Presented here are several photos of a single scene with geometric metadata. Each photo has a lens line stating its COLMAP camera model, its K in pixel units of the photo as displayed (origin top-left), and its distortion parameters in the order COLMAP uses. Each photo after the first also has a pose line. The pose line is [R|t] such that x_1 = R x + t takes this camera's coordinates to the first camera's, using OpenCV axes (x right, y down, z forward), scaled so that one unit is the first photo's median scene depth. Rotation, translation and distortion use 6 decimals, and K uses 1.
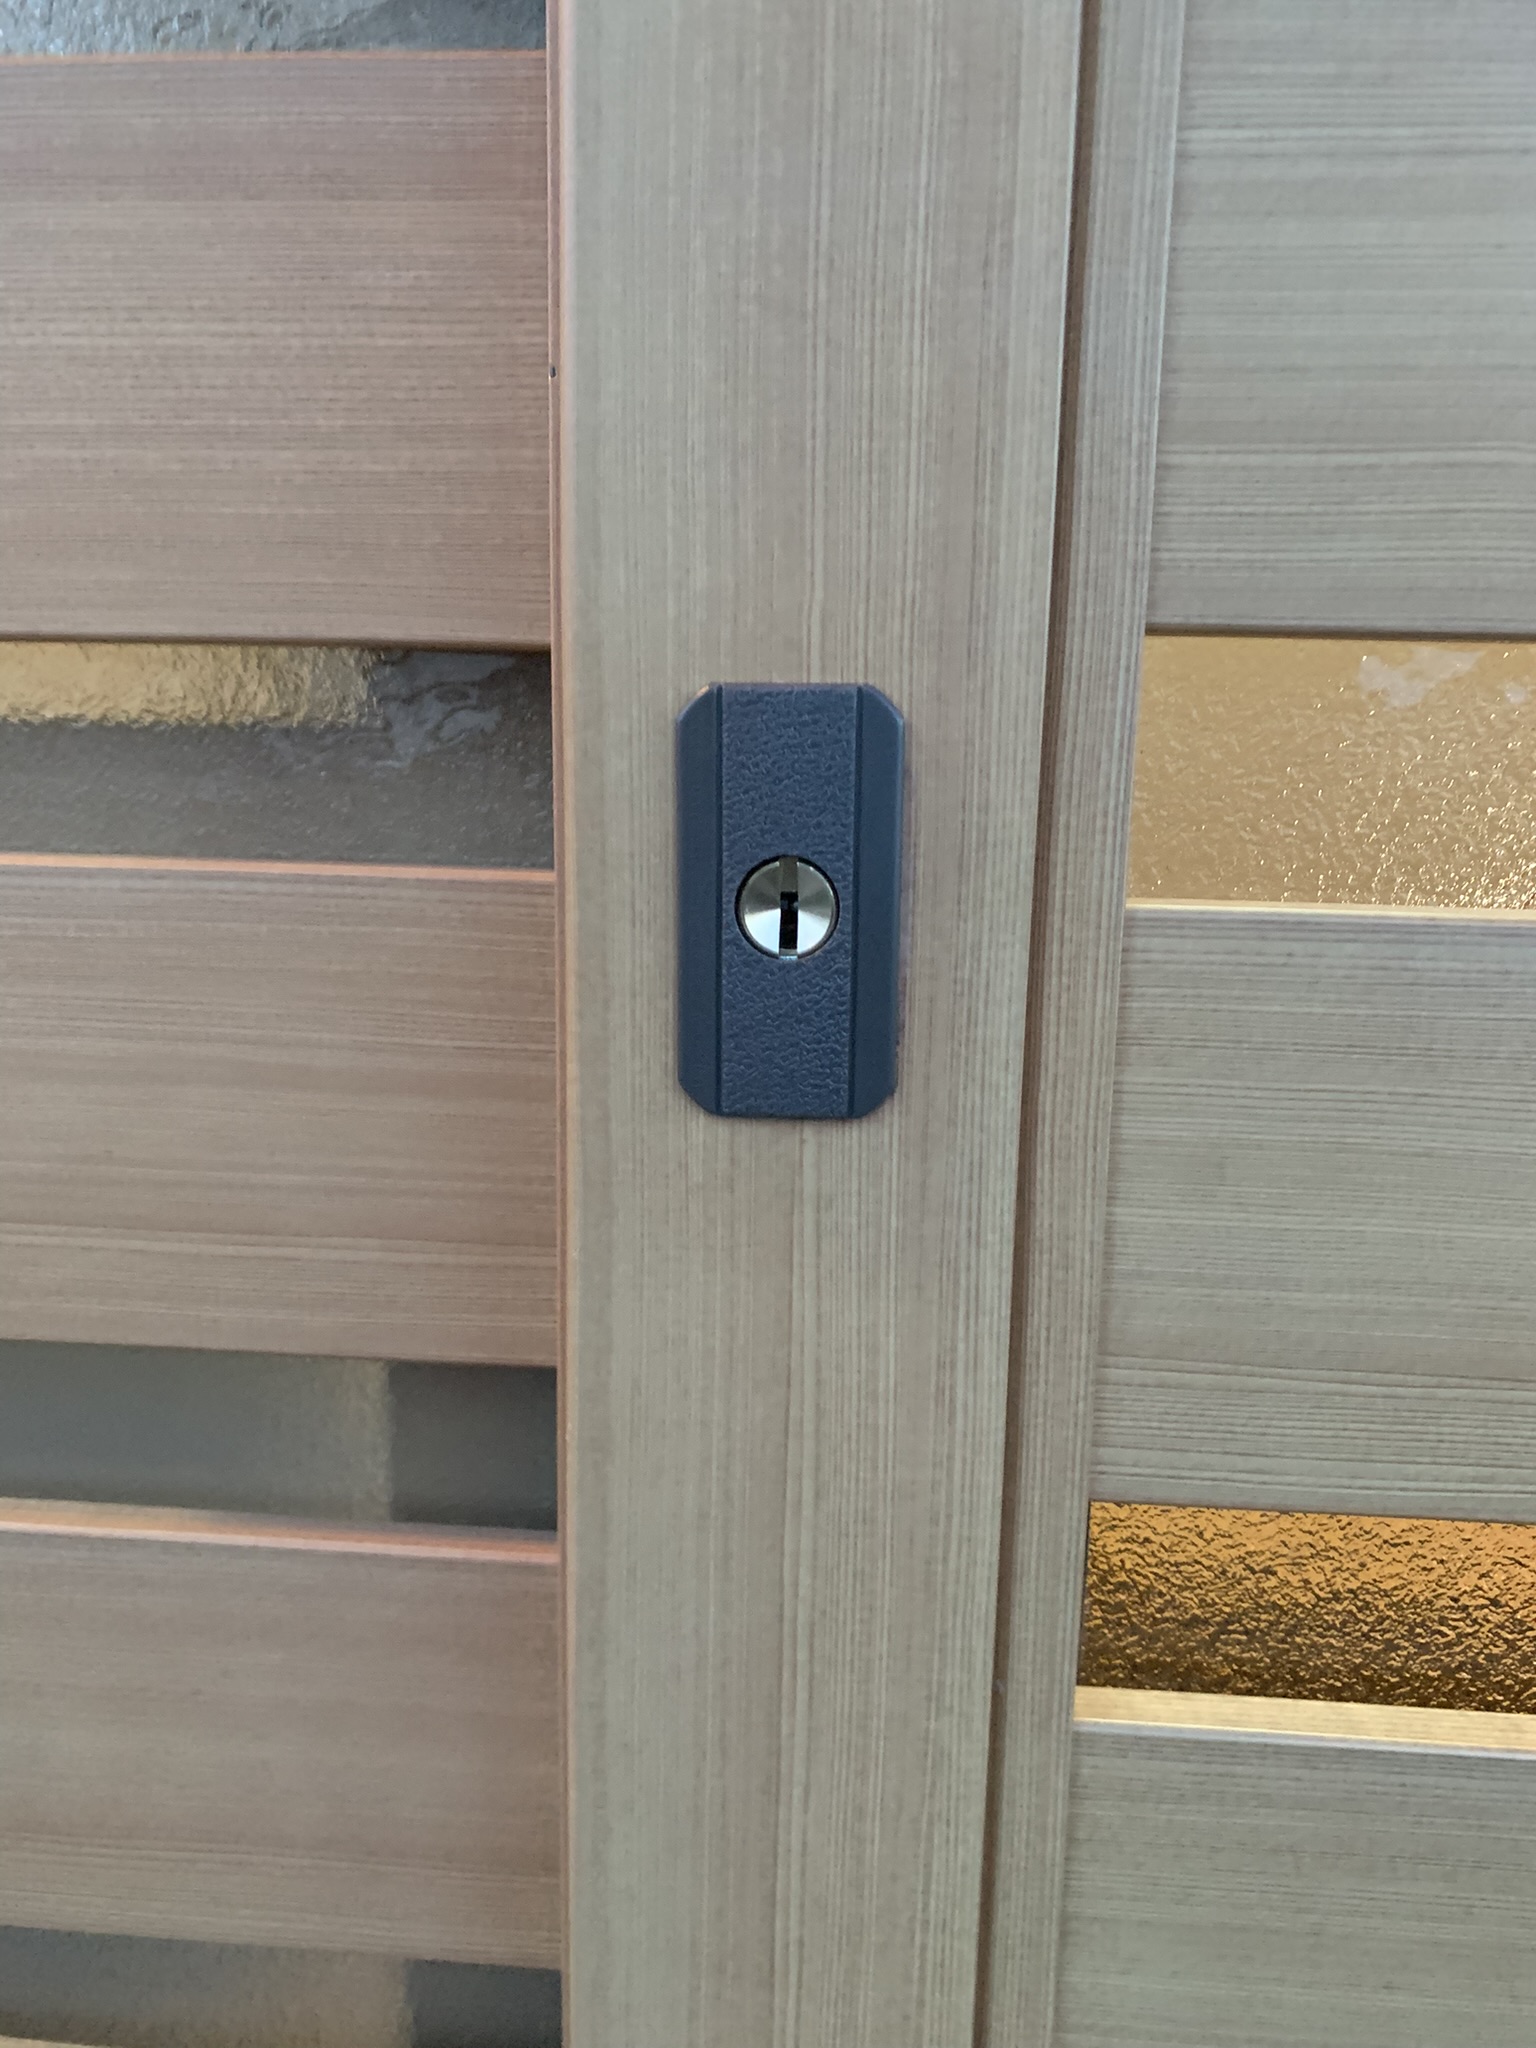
lens RADIAL K [[1852.5, 0, 771.5], [0, 1852.5, 1022.8], [0, 0, 1]] dist [-0.067475, 0.037377]
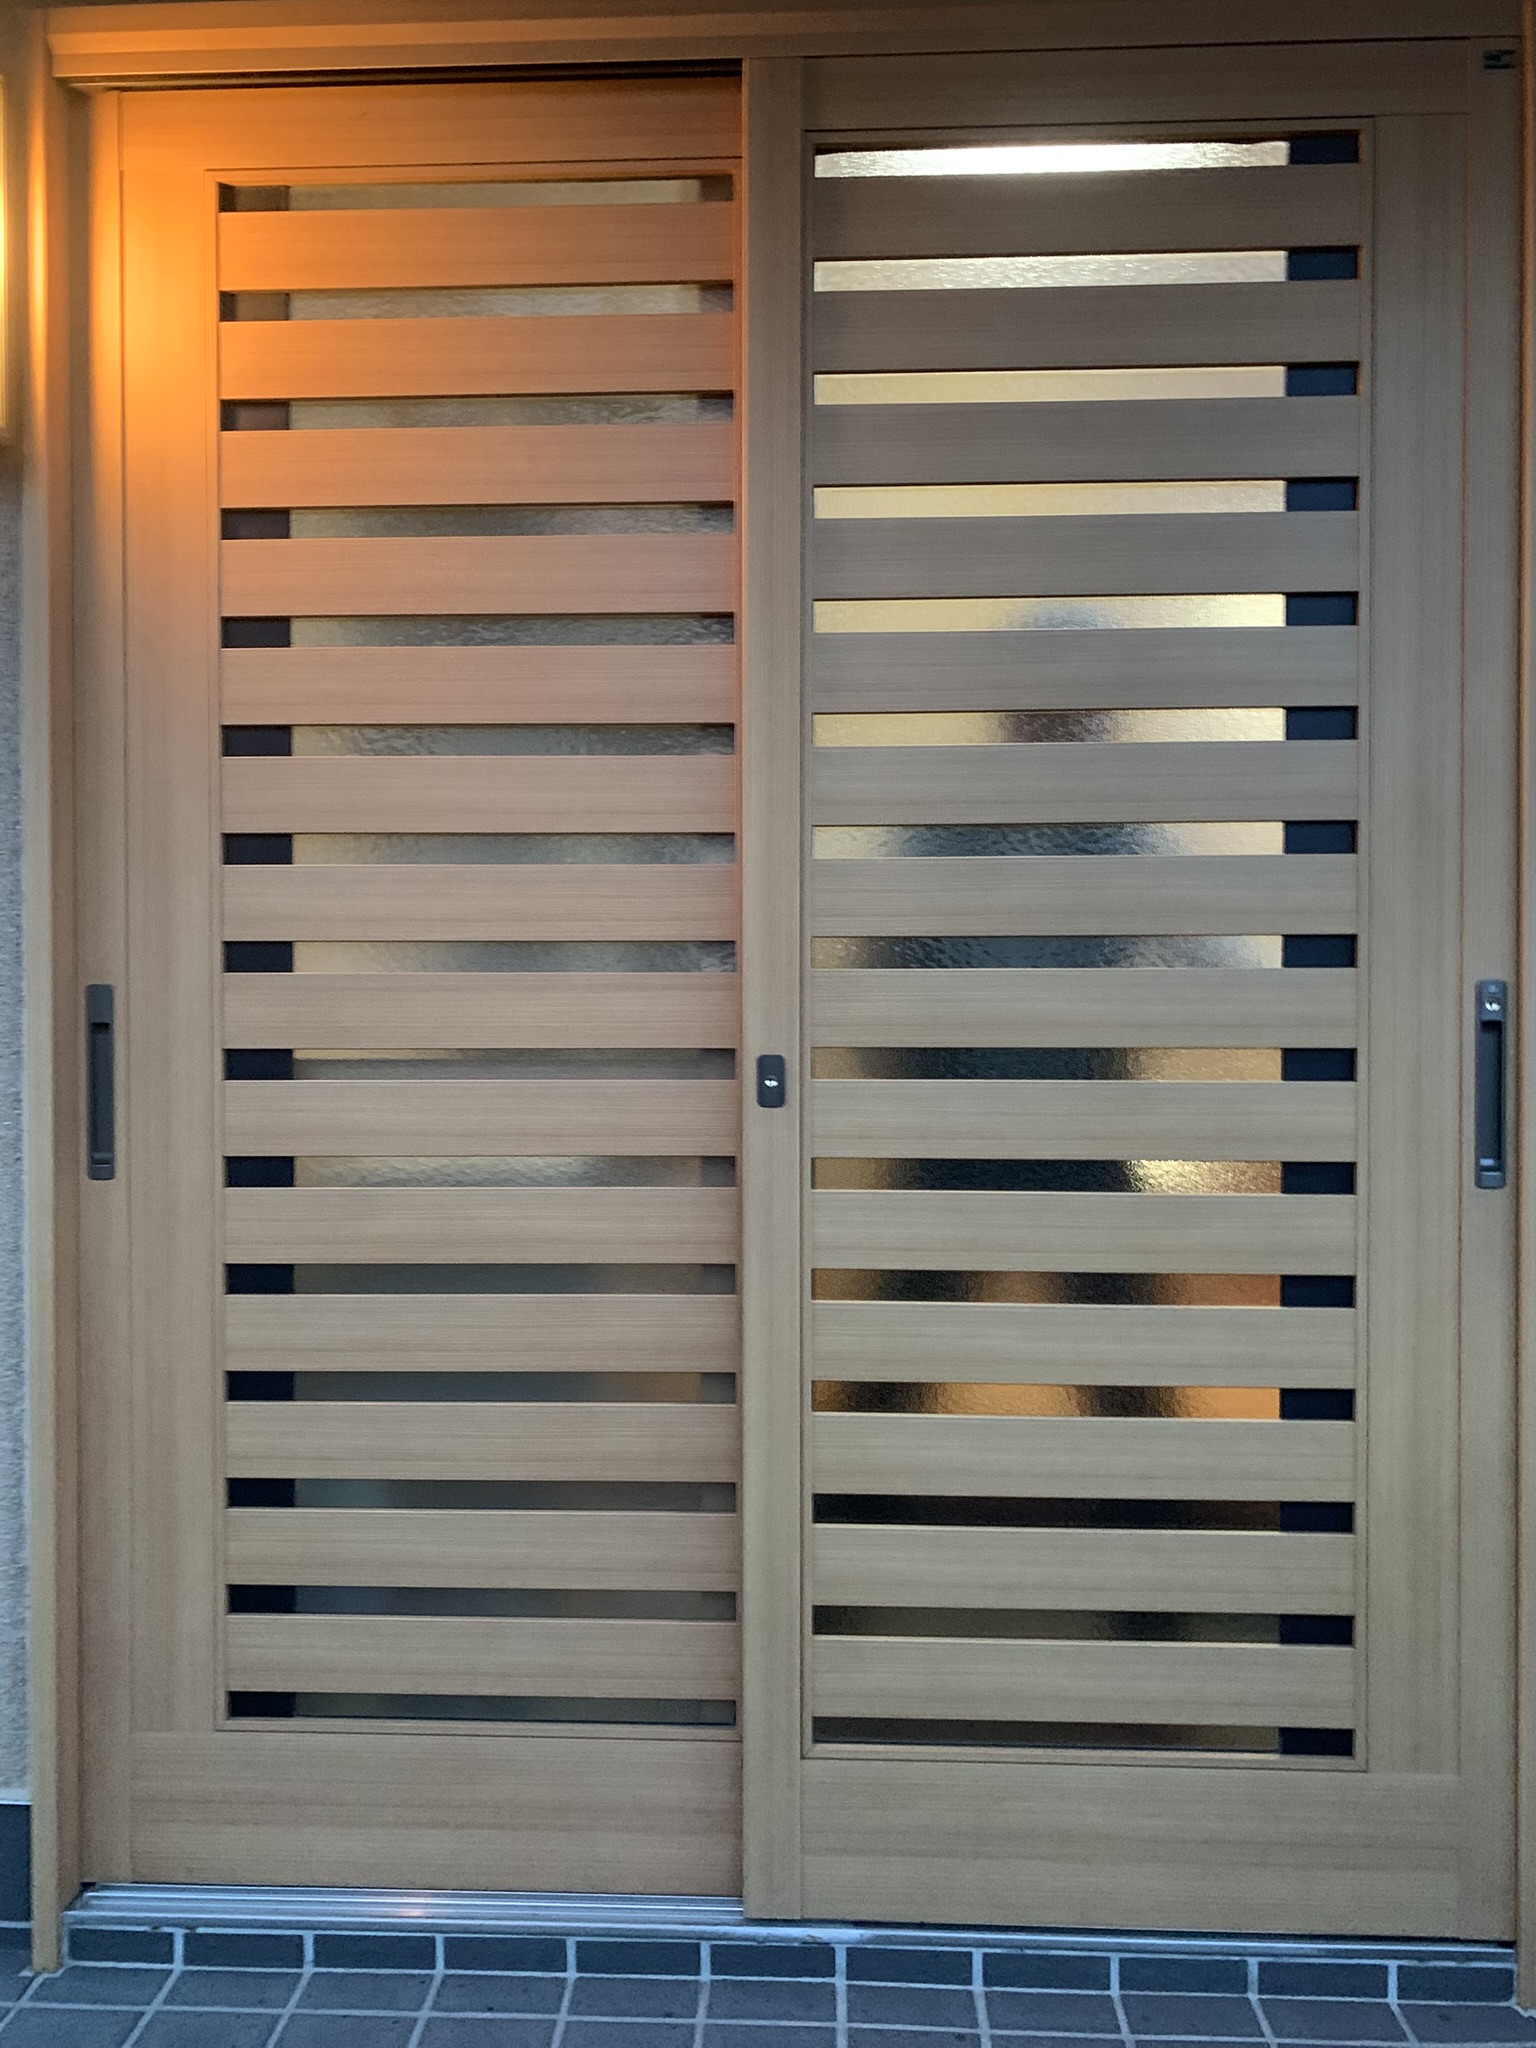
lens RADIAL K [[1571.8, 0, 766.2], [0, 1571.8, 1024.7], [0, 0, 1]] dist [-0.011729, -0.000556]
pose [[0.999077, -0.022427, 0.036635, -0.251297], [0.029262, 0.979716, -0.198242, 1.029408], [-0.031446, 0.199131, 0.979468, -5.644125]]
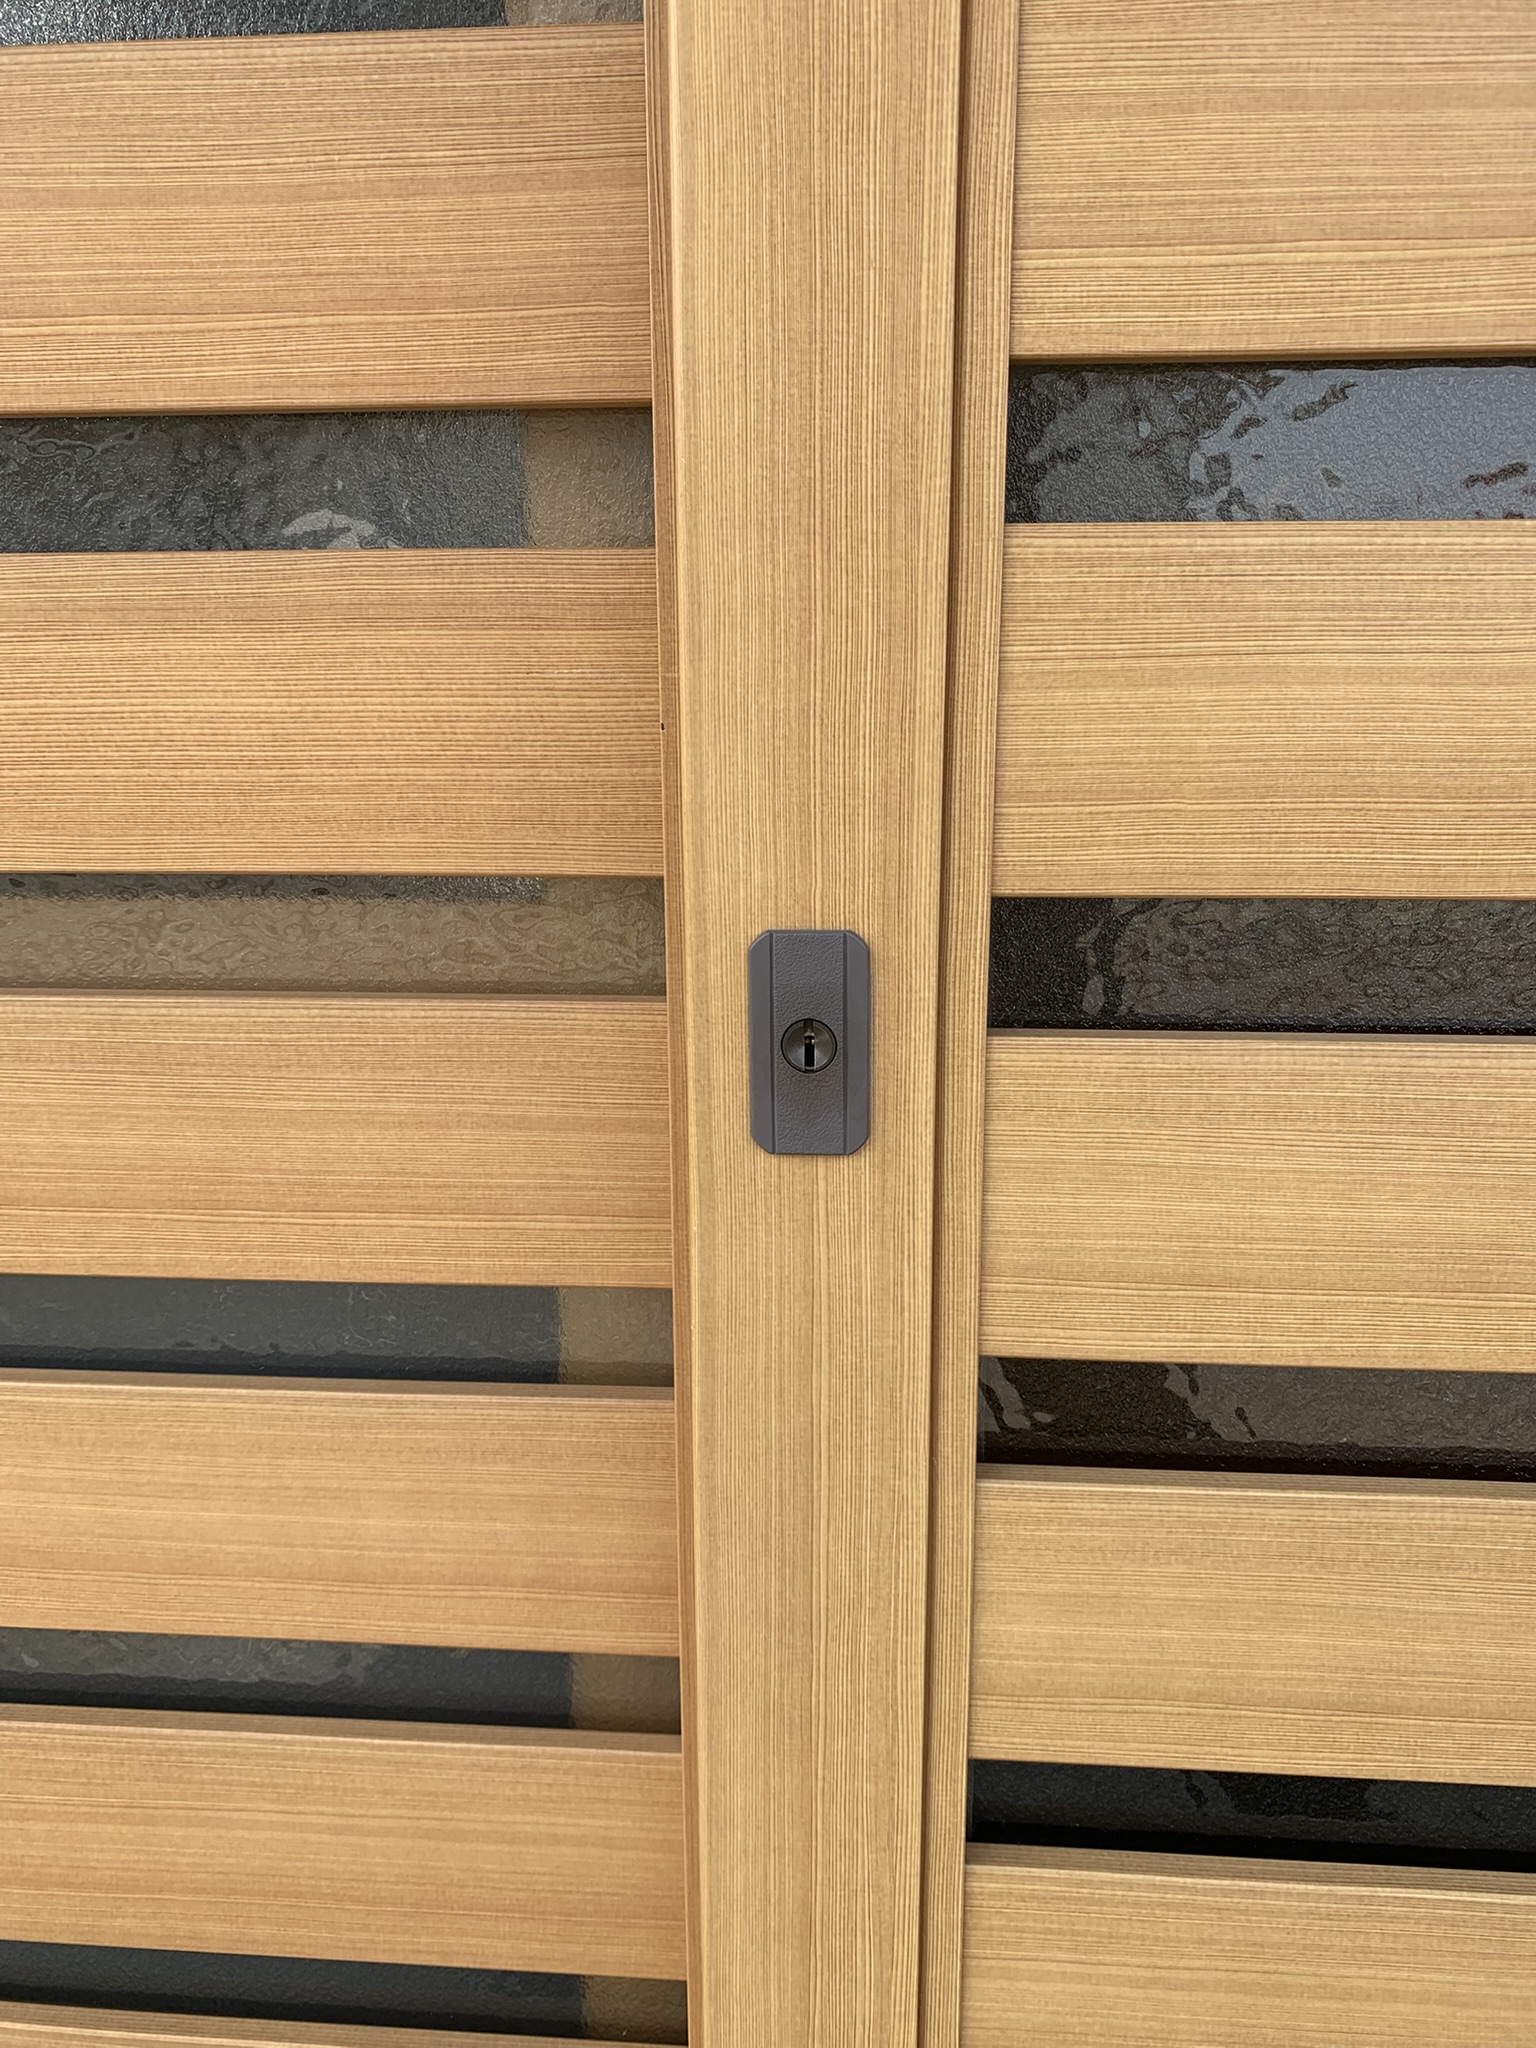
lens RADIAL K [[1571.8, 0, 759.7], [0, 1571.8, 1023.8], [0, 0, 1]] dist [-0.011729, -0.000556]
pose [[0.999612, -0.026787, -0.007603, -0.024692], [0.026986, 0.999262, 0.027334, -0.119418], [0.006865, -0.027528, 0.999597, -0.557844]]
